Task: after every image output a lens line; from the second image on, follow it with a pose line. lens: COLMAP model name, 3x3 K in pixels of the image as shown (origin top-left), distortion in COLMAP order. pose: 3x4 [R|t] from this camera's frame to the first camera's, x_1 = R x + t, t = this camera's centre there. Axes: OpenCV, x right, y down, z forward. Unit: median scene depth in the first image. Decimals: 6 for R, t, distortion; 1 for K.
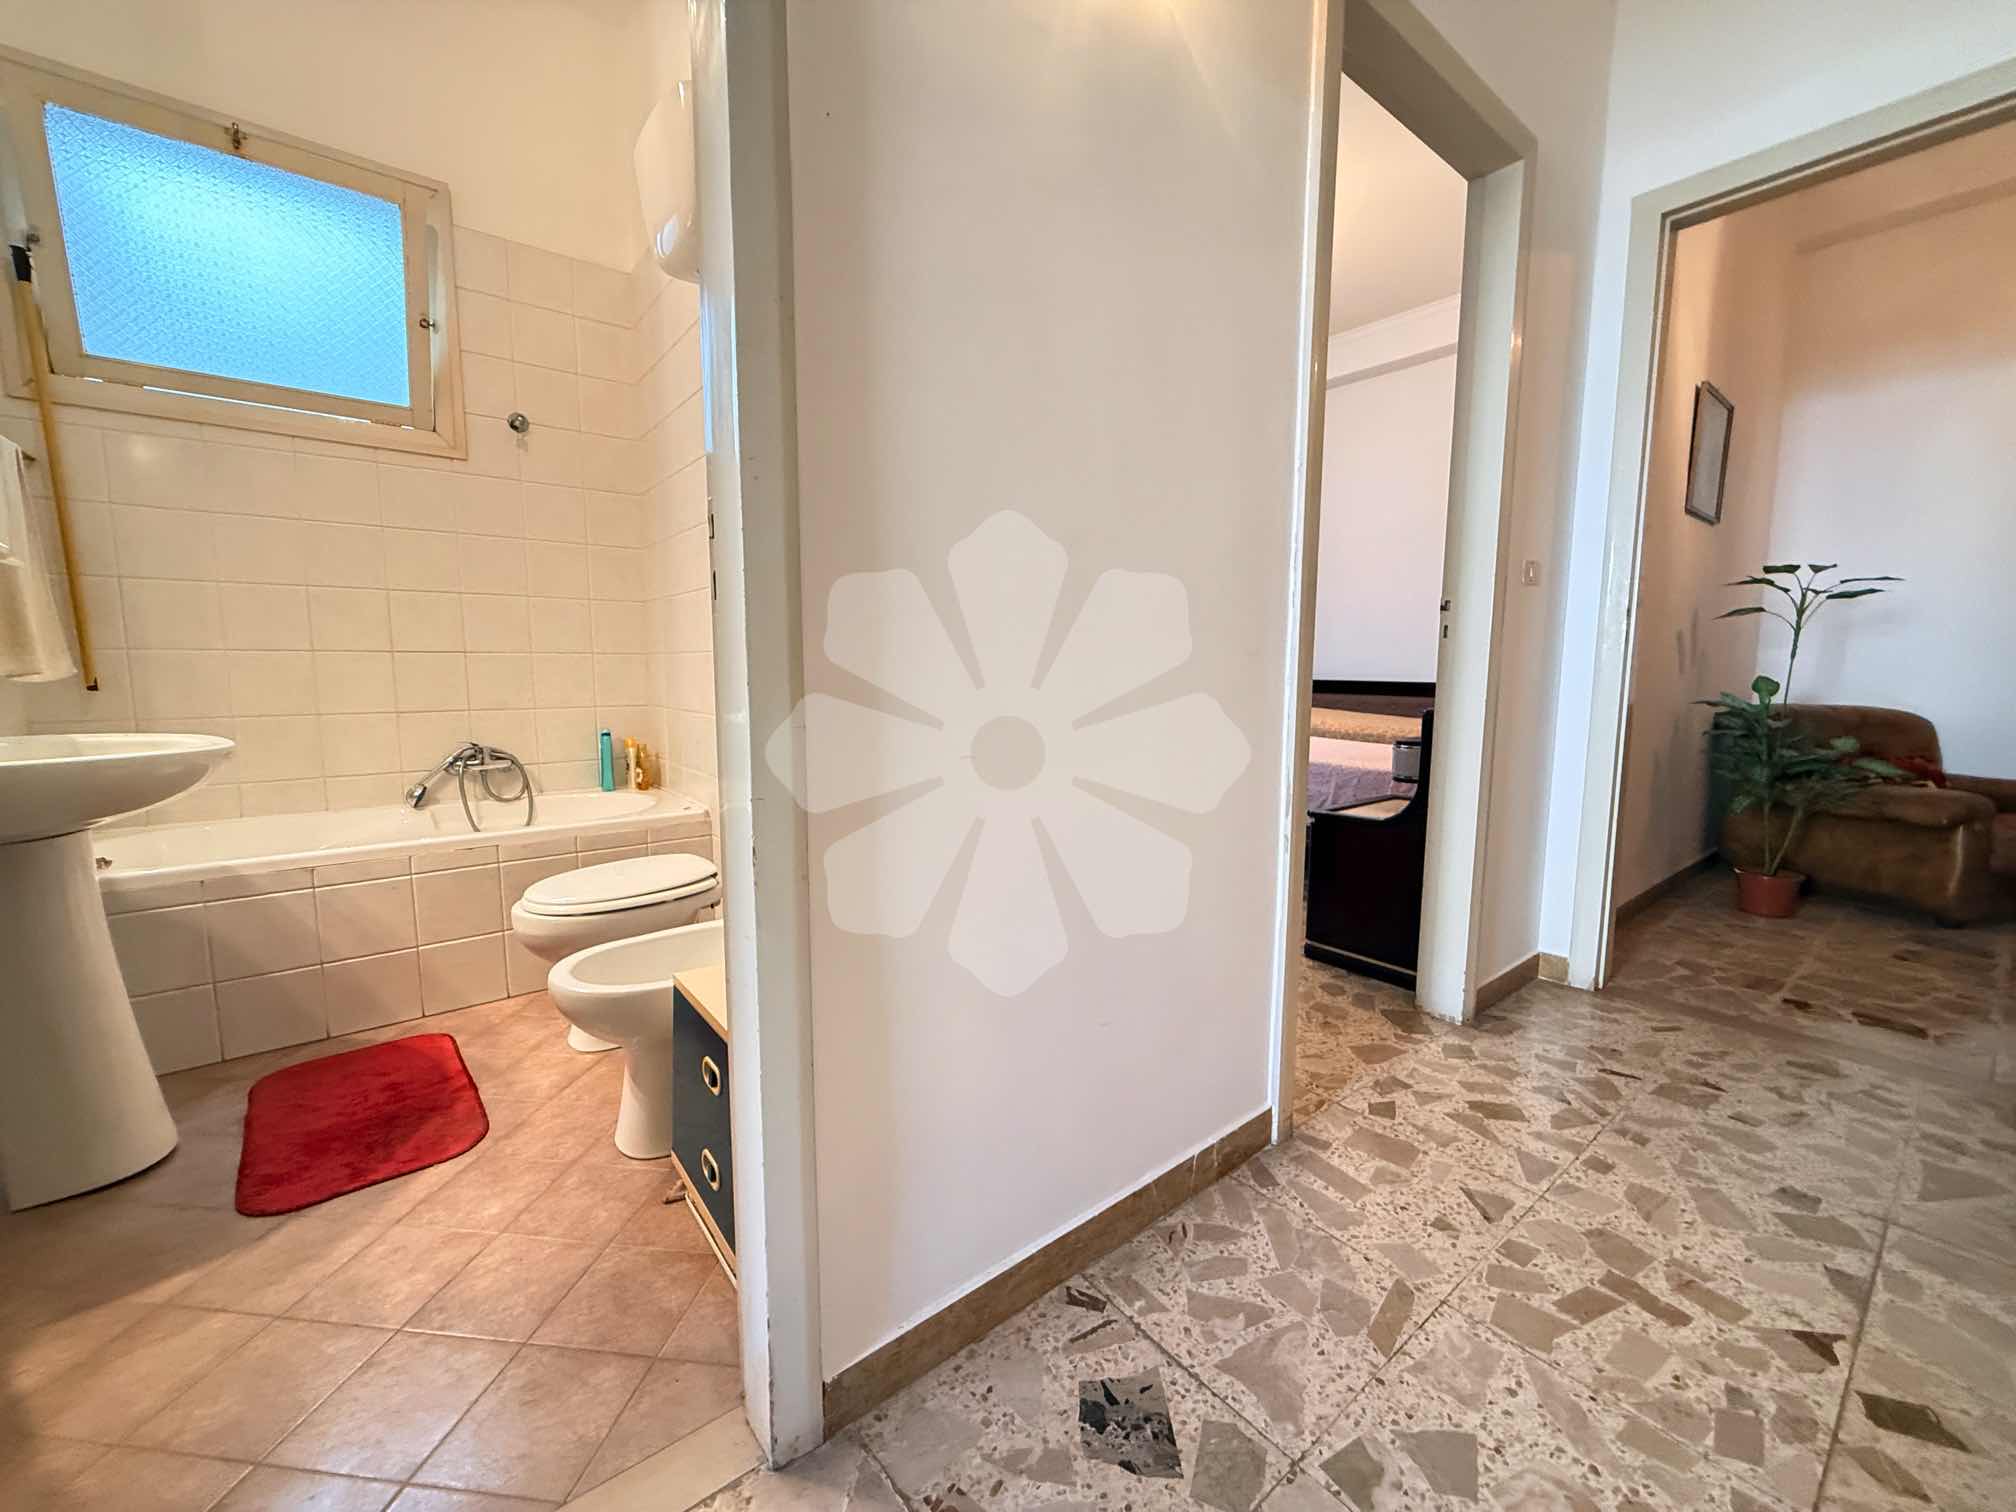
lens RADIAL K [[803.1, 0, 1007.0], [0, 803.1, 752.0], [0, 0, 1]] dist [0.001588, 0.000201]
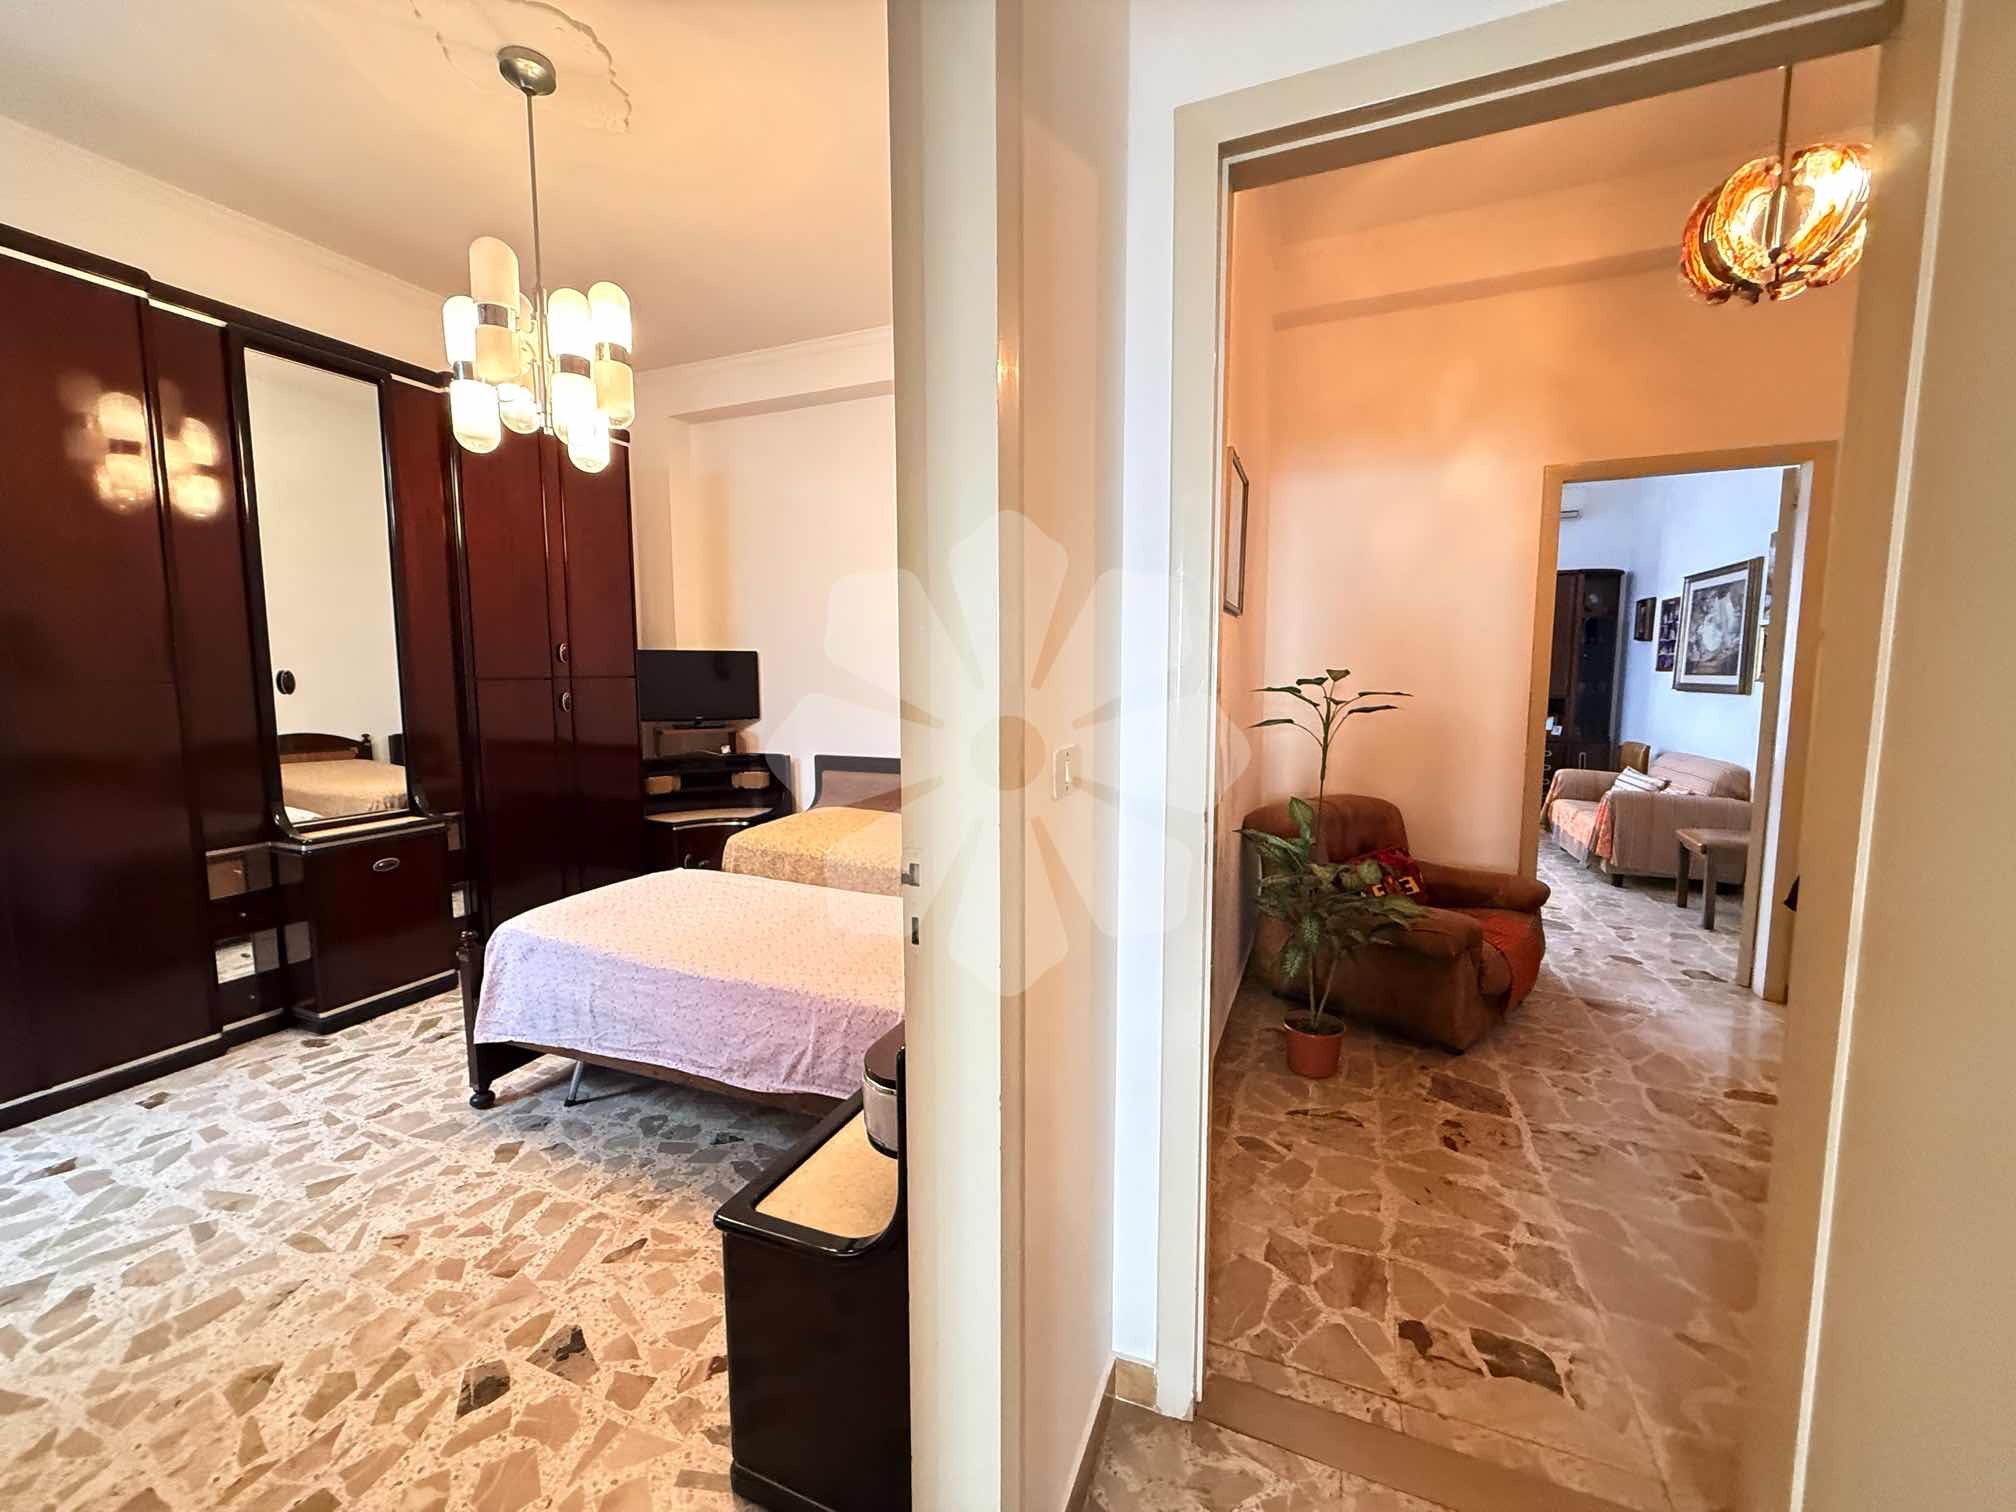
lens RADIAL K [[803.1, 0, 1004.9], [0, 803.1, 754.1], [0, 0, 1]] dist [0.001588, 0.000201]
pose [[0.876803, -0.057434, 0.477407, 0.419451], [0.061361, 0.998088, 0.007379, -0.271961], [-0.476919, 0.022825, 0.878651, 0.637016]]
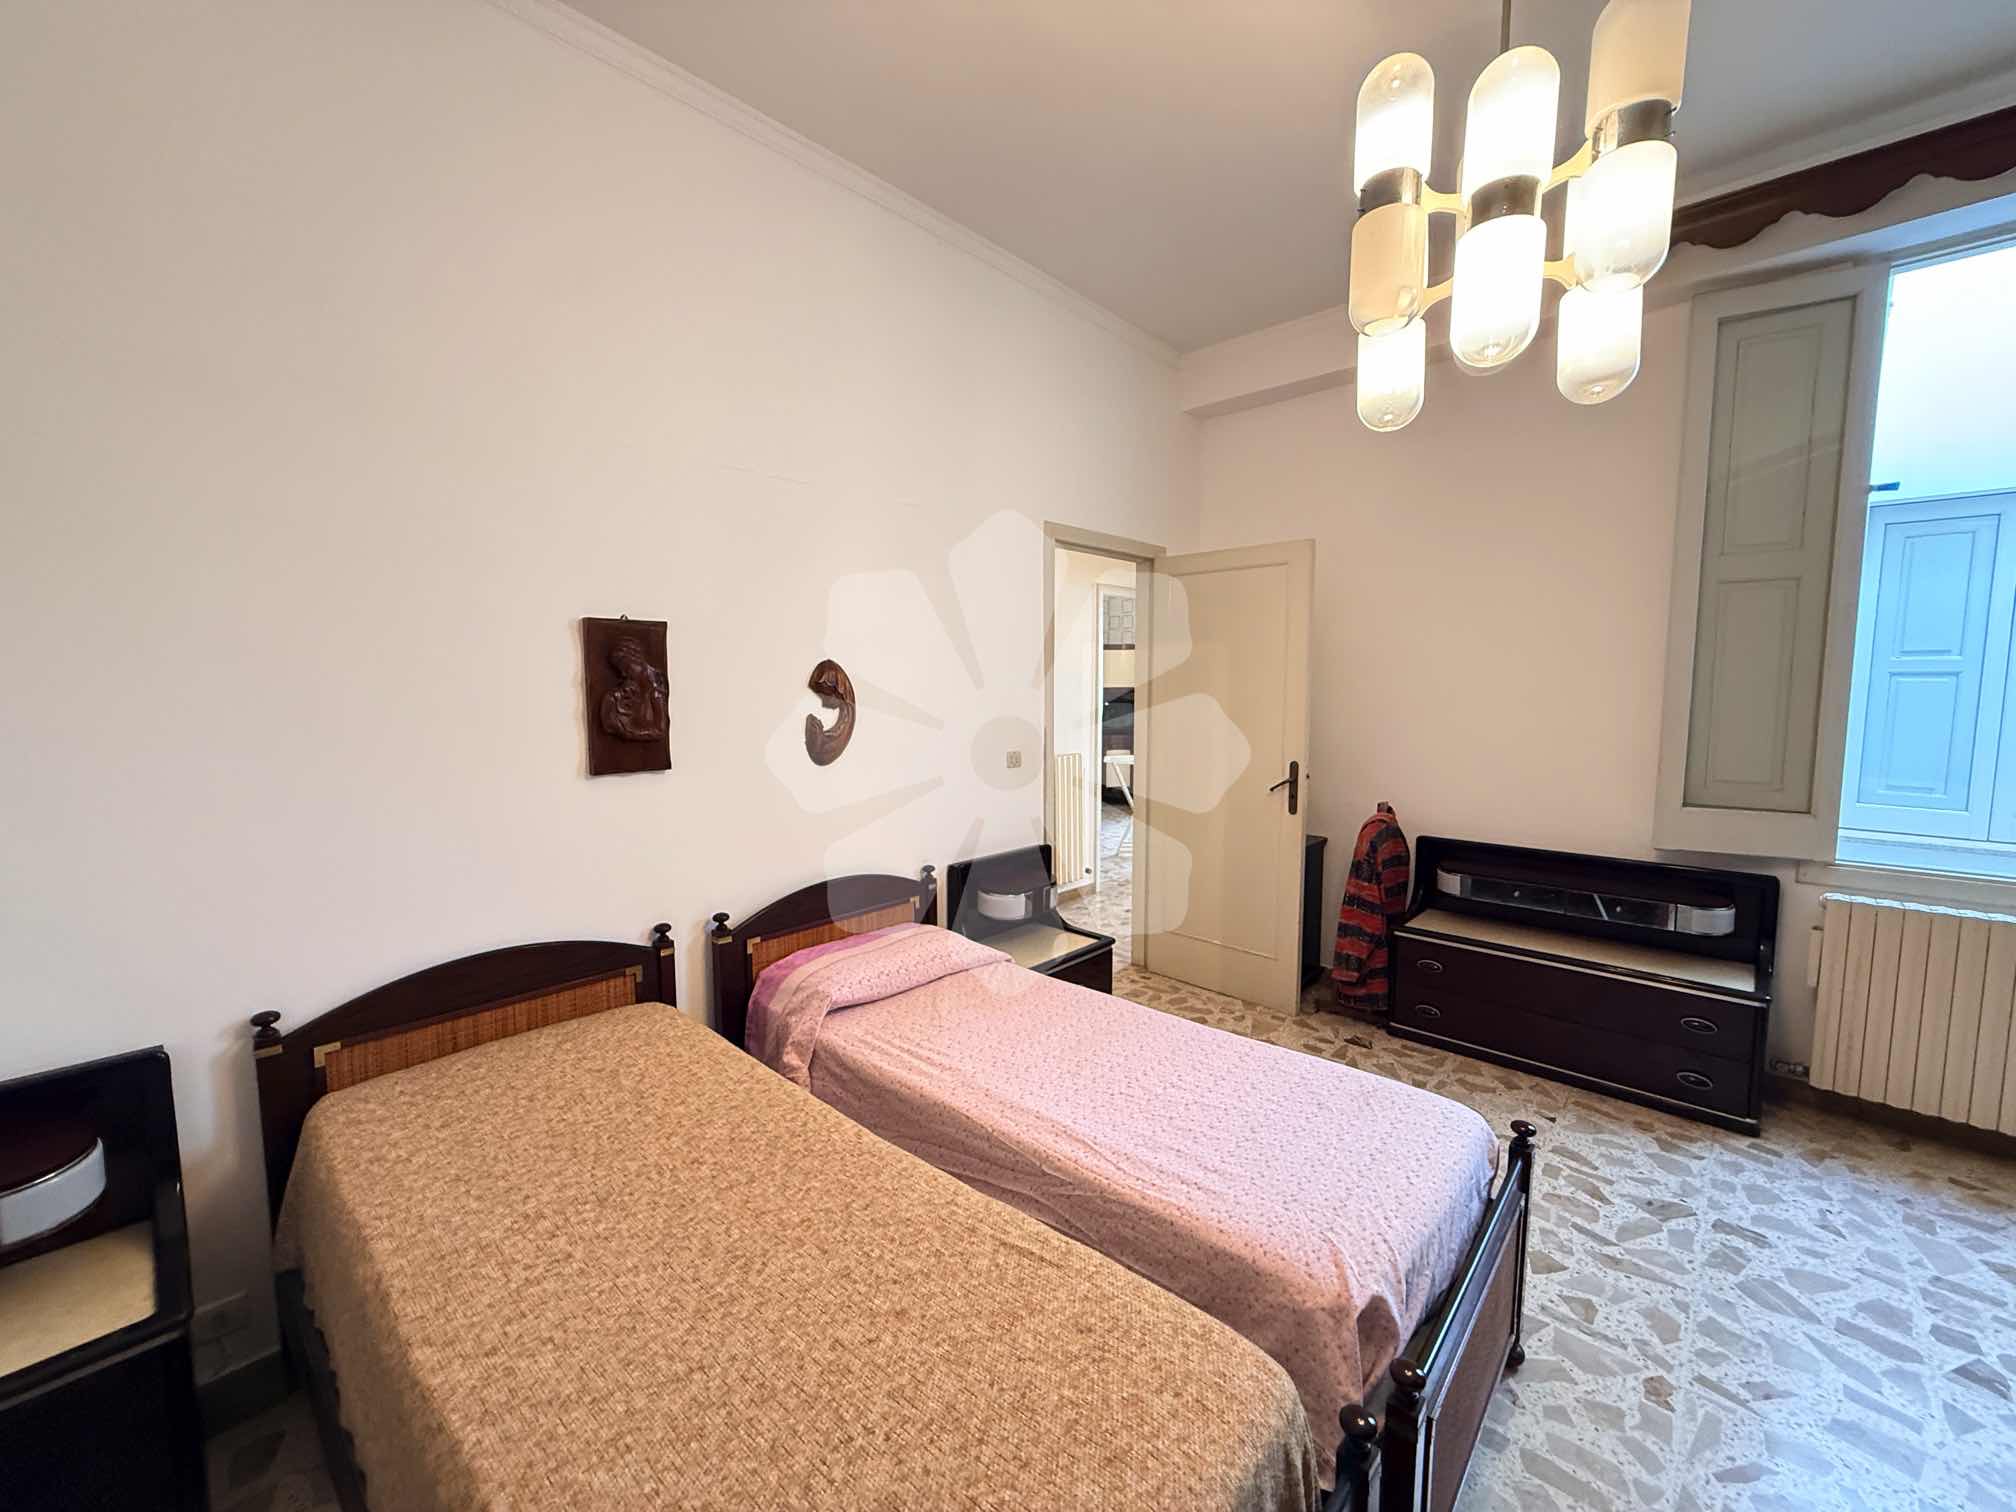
lens RADIAL K [[803.1, 0, 1006.9], [0, 803.1, 751.6], [0, 0, 1]] dist [0.001588, 0.000201]
pose [[-0.989535, 0.011022, -0.143873, 0.972235], [-0.017422, 0.980659, 0.194950, -0.616975], [0.143239, 0.195416, -0.970204, 2.867186]]
